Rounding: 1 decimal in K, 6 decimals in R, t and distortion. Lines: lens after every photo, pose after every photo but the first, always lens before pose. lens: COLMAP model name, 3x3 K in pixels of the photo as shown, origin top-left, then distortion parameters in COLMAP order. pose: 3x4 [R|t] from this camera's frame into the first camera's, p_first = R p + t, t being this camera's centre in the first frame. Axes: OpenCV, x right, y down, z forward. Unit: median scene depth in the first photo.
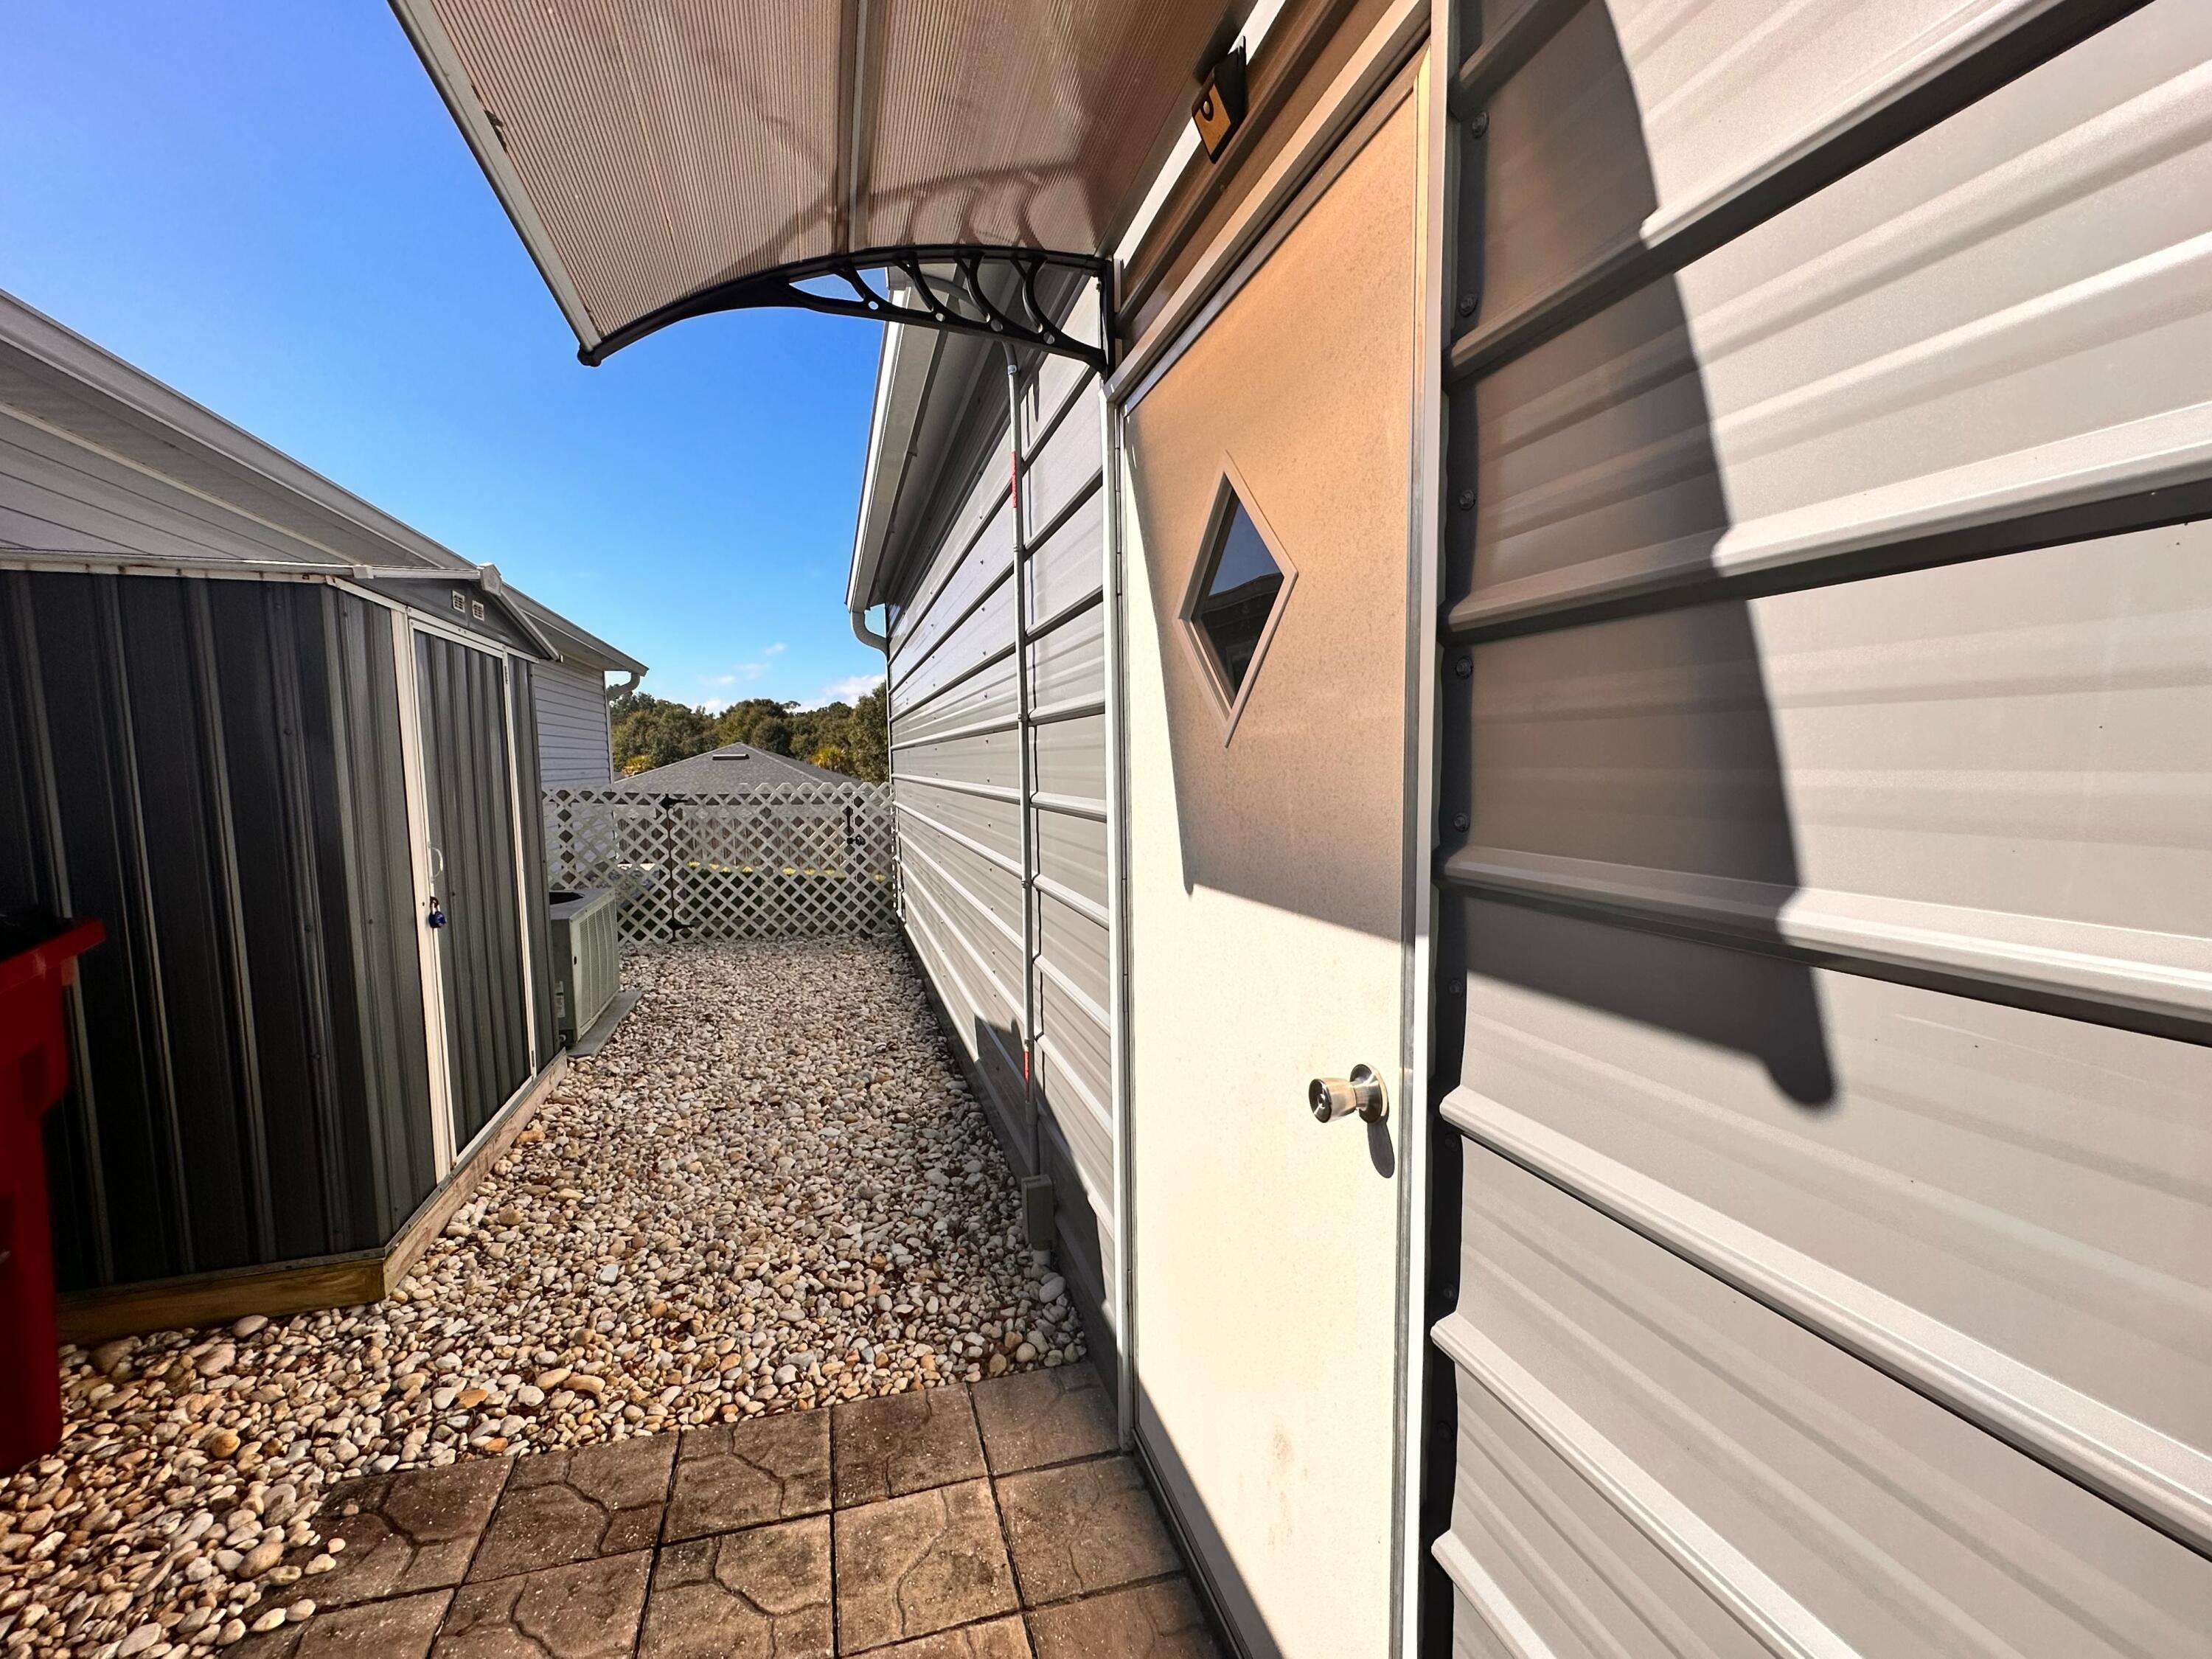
lens RADIAL K [[878.4, 0, 1106.0], [0, 878.4, 829.5], [0, 0, 1]] dist [0.001612, 0.000301]
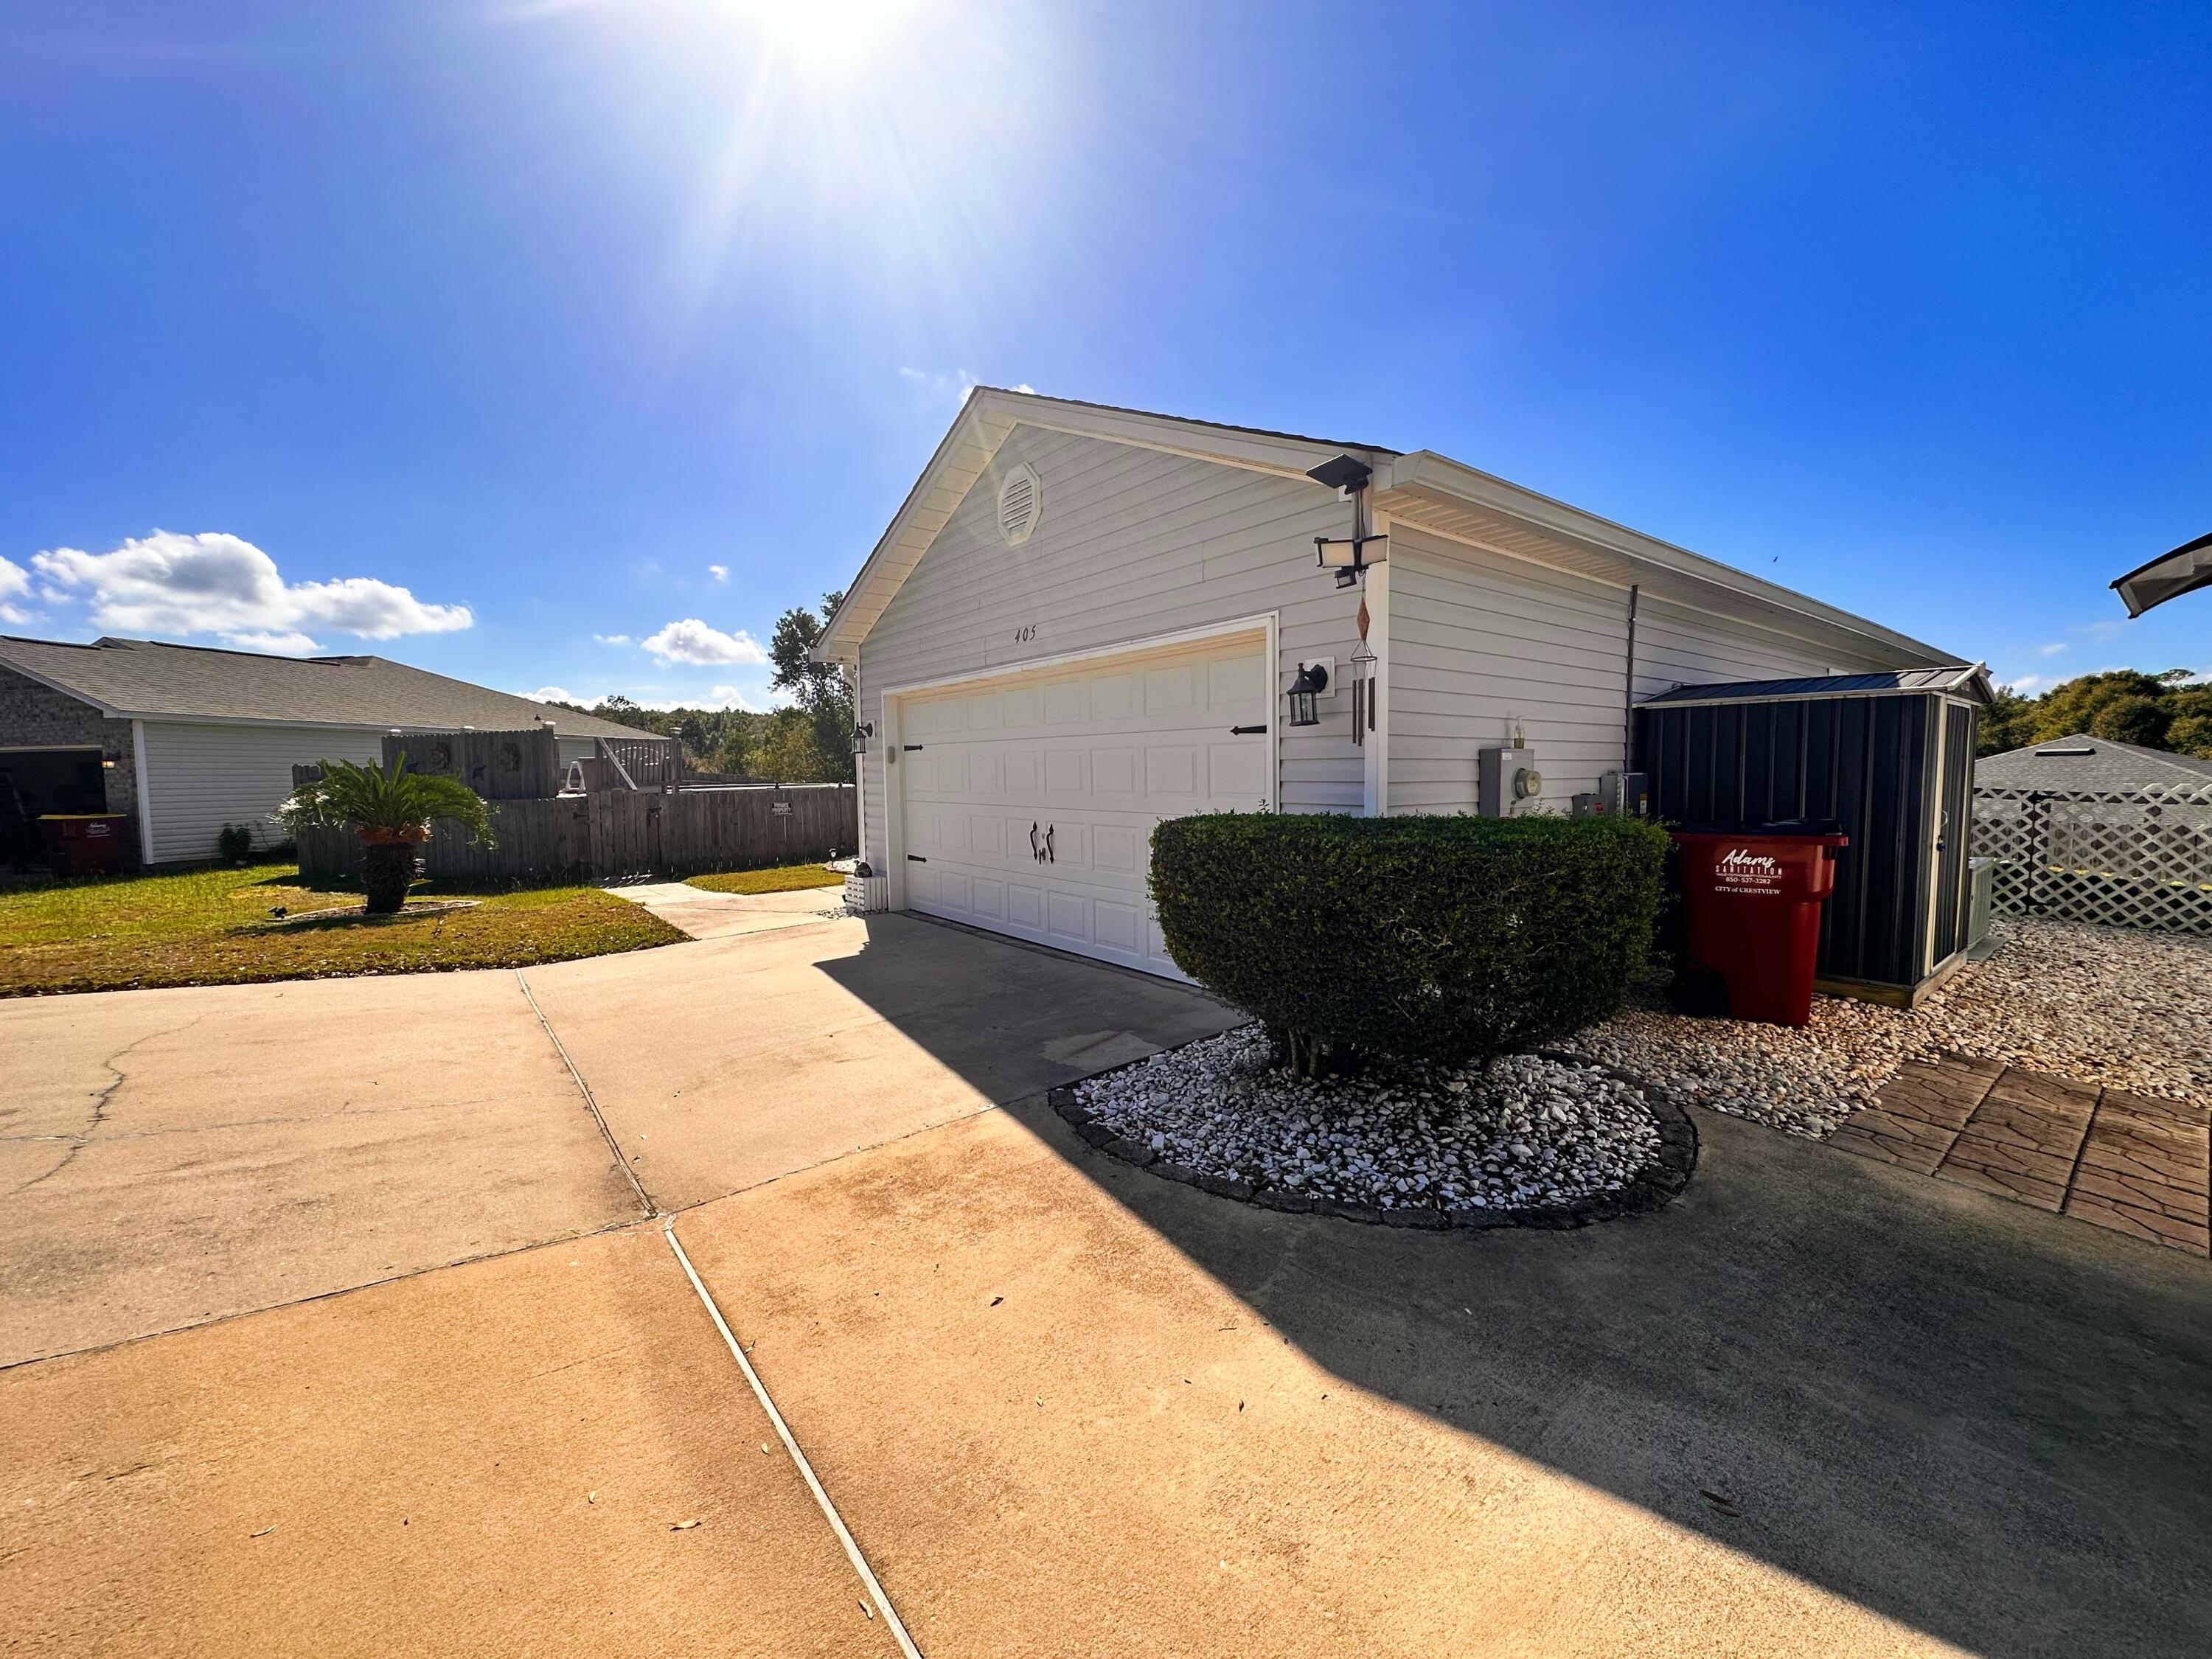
lens RADIAL K [[878.4, 0, 1106.0], [0, 878.4, 829.5], [0, 0, 1]] dist [0.001612, 0.000301]
pose [[0.347530, 0.071641, -0.934928, 0.181507], [-0.066692, 0.996440, 0.051564, 0.033918], [0.935294, 0.044432, 0.351070, -0.590958]]
